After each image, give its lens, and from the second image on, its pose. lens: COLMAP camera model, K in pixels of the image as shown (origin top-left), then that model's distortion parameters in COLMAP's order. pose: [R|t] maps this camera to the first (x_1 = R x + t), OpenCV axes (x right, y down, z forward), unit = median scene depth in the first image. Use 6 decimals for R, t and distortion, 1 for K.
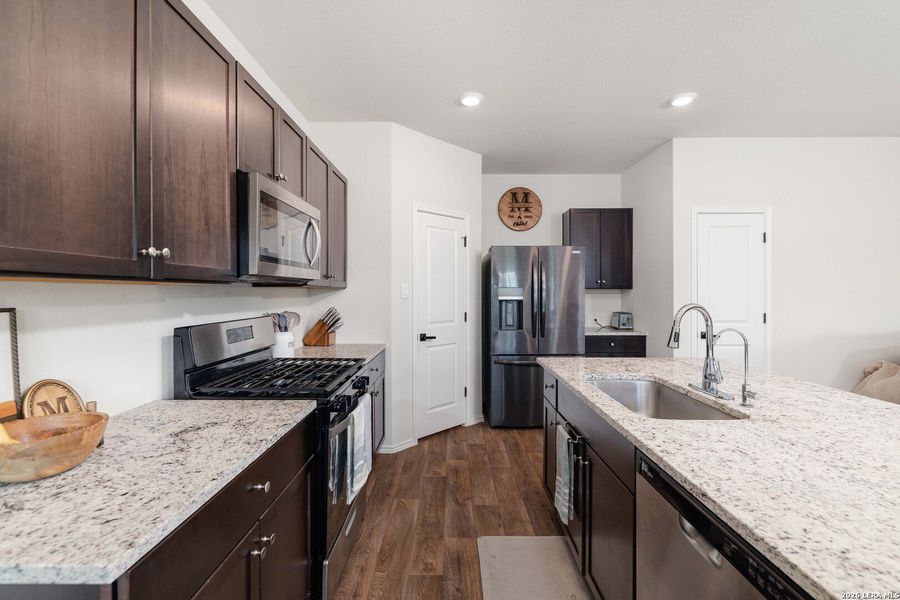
lens RADIAL K [[403.4, 0, 449.6], [0, 403.4, 292.7], [0, 0, 1]] dist [-0.000314, 0.000006]
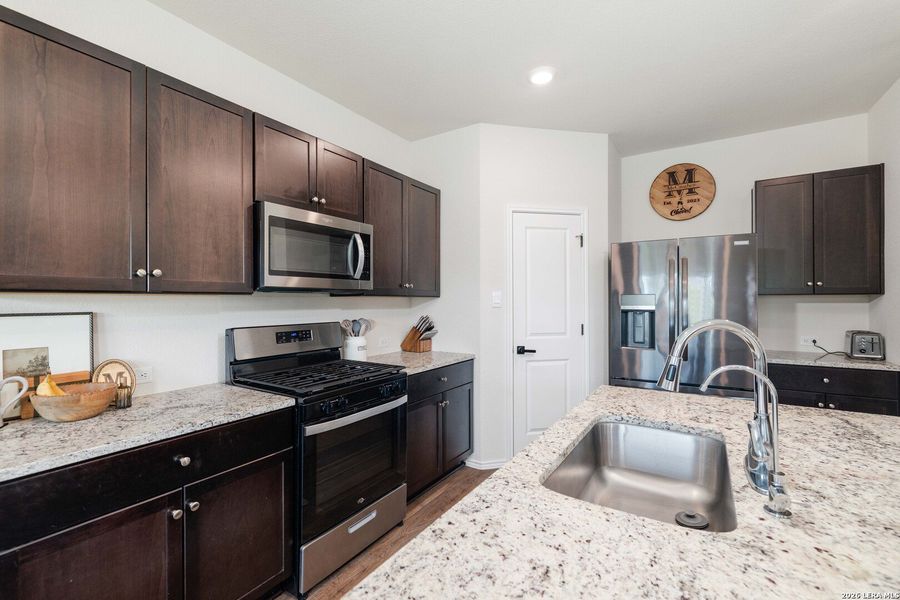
lens RADIAL K [[408.4, 0, 450.0], [0, 408.4, 300.0], [0, 0, 1]] dist [0.000724, 0.000183]
pose [[0.833569, -0.003994, -0.552401, 0.326051], [0.002552, 0.999991, -0.003379, -0.000049], [0.552410, 0.001407, 0.833571, 0.149252]]
